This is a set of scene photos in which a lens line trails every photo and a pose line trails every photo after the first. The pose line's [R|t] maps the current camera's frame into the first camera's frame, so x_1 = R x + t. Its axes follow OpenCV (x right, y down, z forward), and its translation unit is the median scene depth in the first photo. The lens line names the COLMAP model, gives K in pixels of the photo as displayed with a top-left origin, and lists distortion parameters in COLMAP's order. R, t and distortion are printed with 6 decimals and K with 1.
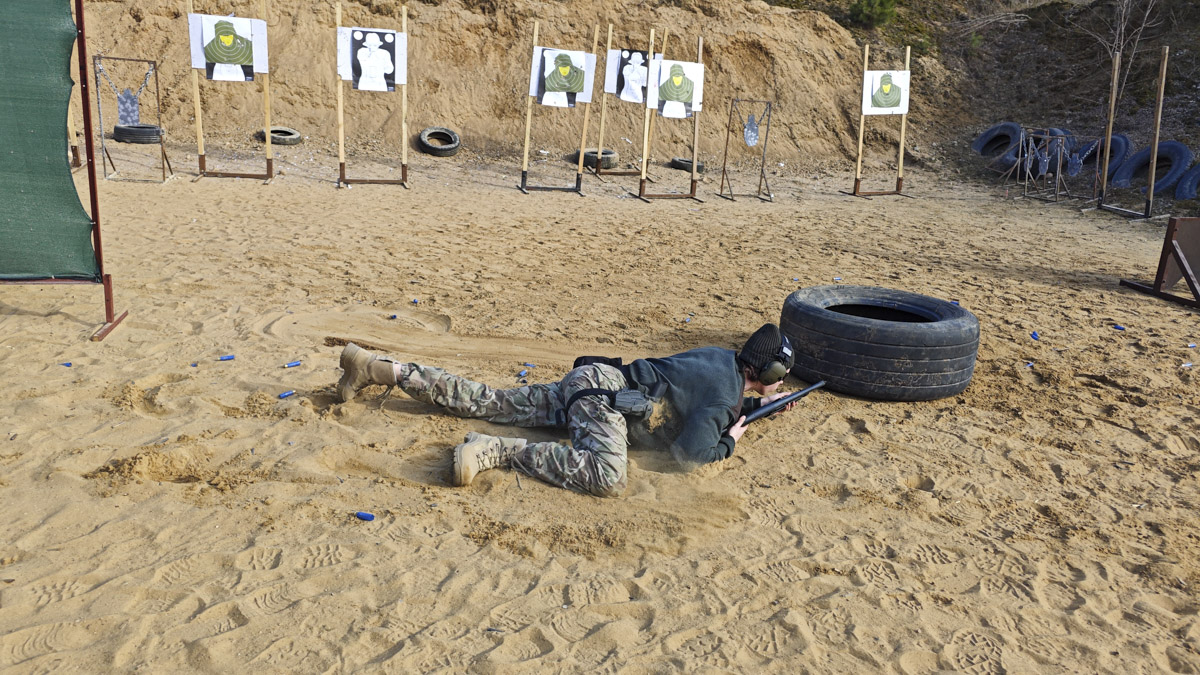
lens RADIAL K [[860.6, 0, 600.0], [0, 860.6, 337.5], [0, 0, 1]] dist [0.007260, -0.008233]
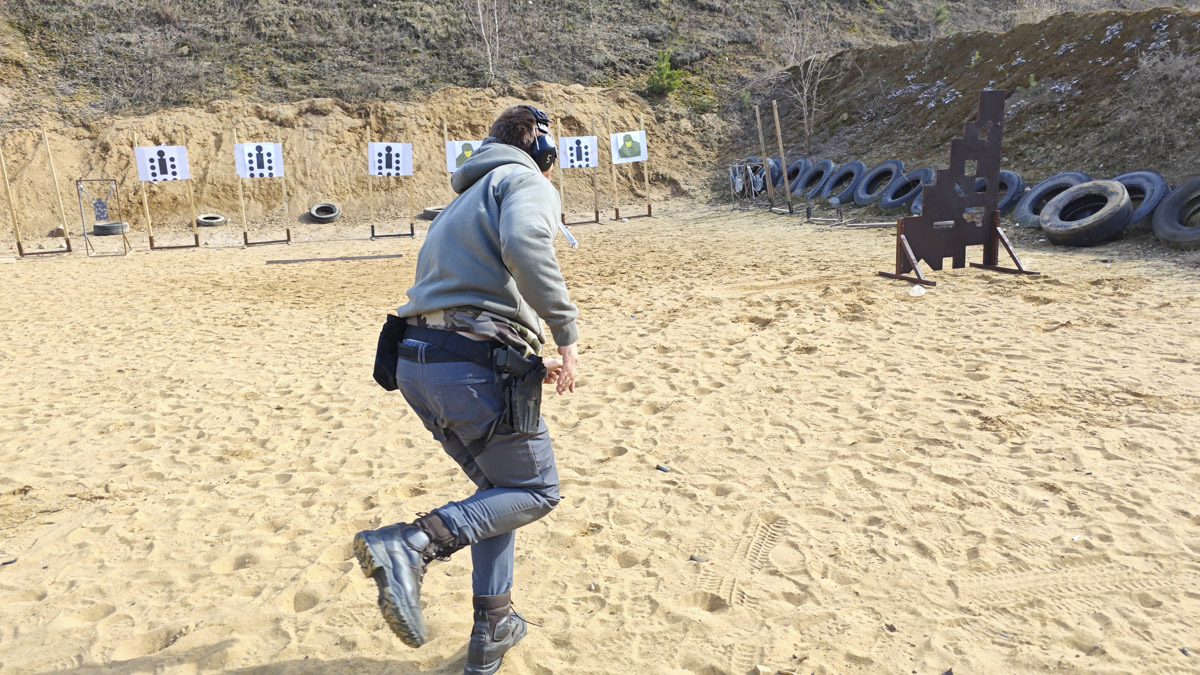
lens RADIAL K [[854.7, 0, 587.9], [0, 854.7, 342.5], [0, 0, 1]] dist [0.011953, -0.016349]
pose [[0.994790, -0.101780, -0.005787, 0.272377], [0.101234, 0.992955, -0.061587, 0.133316], [0.012015, 0.060680, 0.998085, -0.451002]]
